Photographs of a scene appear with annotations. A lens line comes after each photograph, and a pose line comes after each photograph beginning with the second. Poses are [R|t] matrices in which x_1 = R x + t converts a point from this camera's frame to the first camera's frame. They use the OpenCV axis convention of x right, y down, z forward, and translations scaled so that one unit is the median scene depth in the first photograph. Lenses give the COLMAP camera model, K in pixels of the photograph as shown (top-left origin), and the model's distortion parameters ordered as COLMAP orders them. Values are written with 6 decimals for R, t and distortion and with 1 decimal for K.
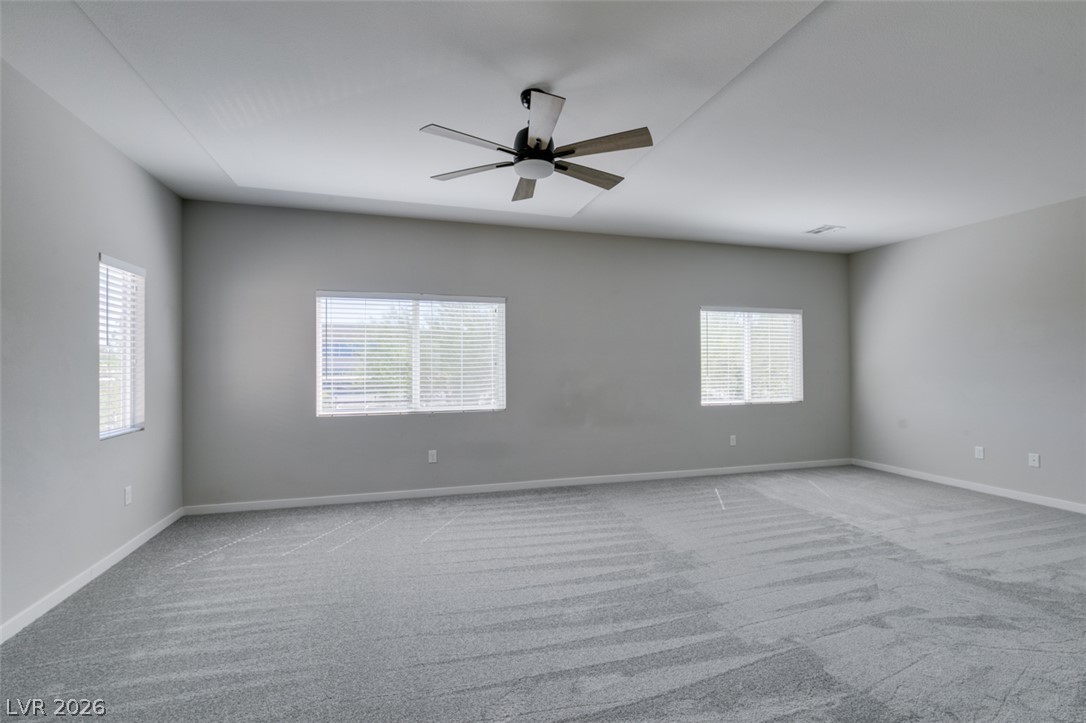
lens RADIAL K [[486.3, 0, 542.3], [0, 486.3, 364.9], [0, 0, 1]] dist [0.000786, -0.001287]
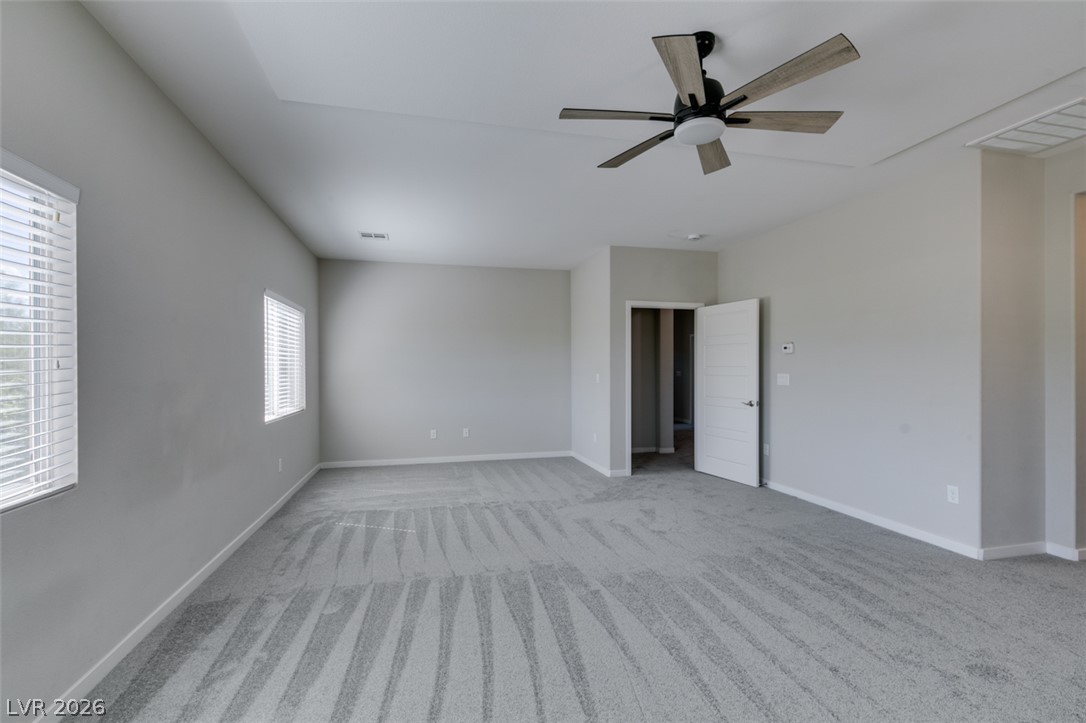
lens RADIAL K [[486.3, 0, 542.3], [0, 486.3, 364.9], [0, 0, 1]] dist [0.000786, -0.001287]
pose [[0.051431, 0.011161, 0.998614, -0.556575], [0.001885, 0.999935, -0.011273, 0.003629], [-0.998675, 0.002462, 0.051407, 0.794378]]
